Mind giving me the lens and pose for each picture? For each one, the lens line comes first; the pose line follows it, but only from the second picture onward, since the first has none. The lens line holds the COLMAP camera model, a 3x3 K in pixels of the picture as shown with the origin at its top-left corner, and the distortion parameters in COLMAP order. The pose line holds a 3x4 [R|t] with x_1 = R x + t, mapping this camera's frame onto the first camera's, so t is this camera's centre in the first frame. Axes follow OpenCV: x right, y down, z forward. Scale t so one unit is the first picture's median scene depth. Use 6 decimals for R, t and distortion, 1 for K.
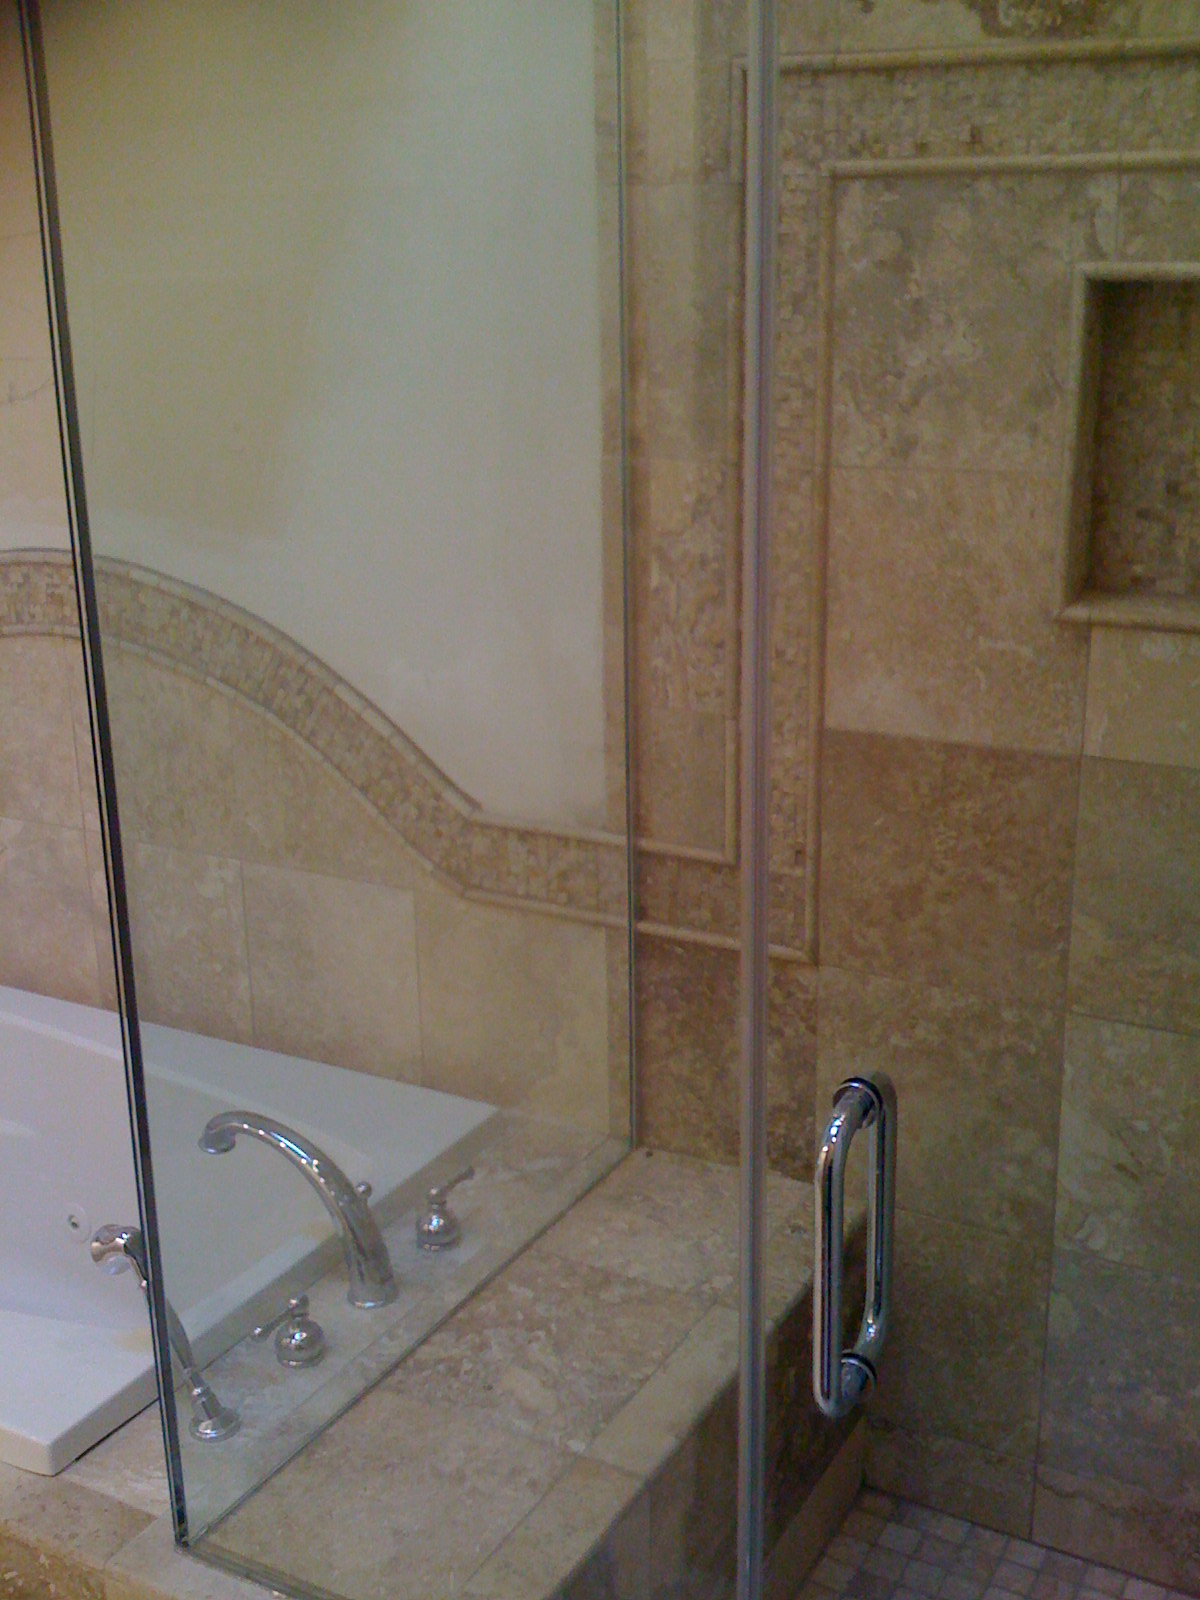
lens RADIAL K [[1808.0, 0, 600.0], [0, 1808.0, 800.0], [0, 0, 1]] dist [0.212367, -0.641568]
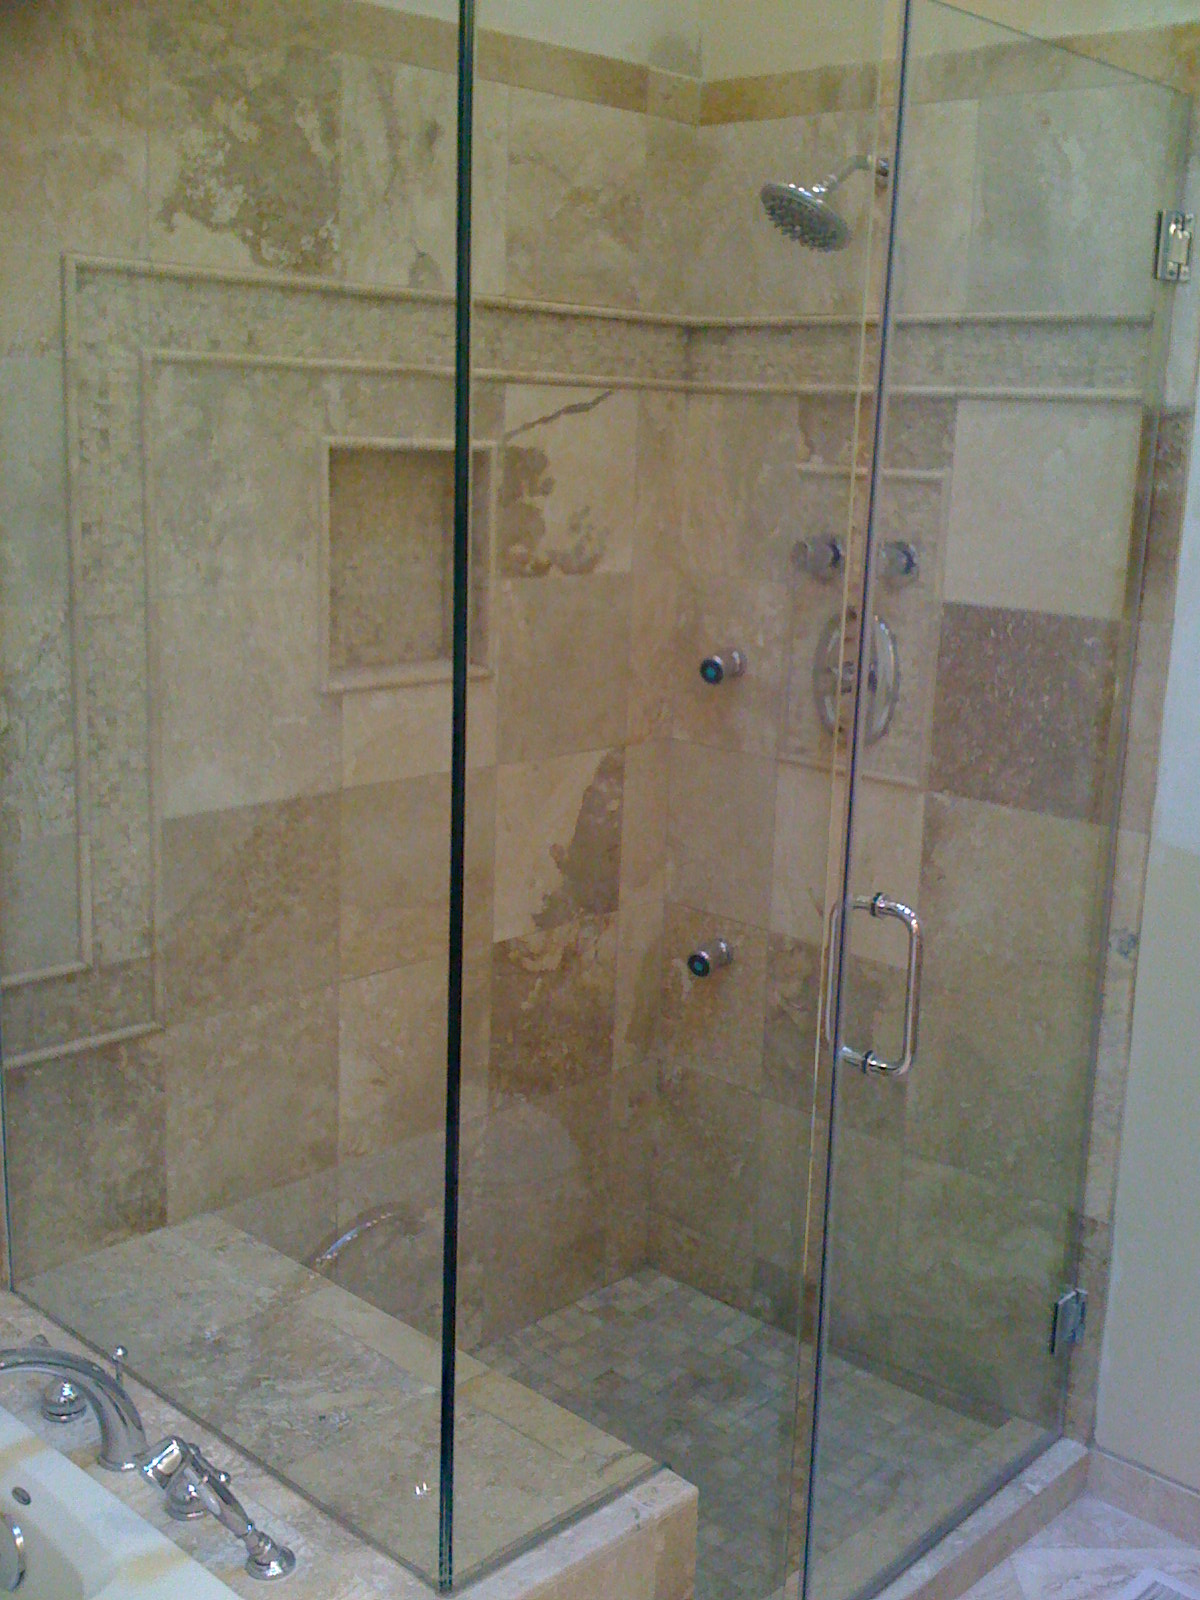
lens RADIAL K [[1808.0, 0, 600.0], [0, 1808.0, 800.0], [0, 0, 1]] dist [0.212367, -0.641568]
pose [[0.257344, -0.188801, 0.947696, -0.981926], [0.242816, 0.961895, 0.125693, -0.141090], [-0.935315, 0.197770, 0.293381, 0.425570]]
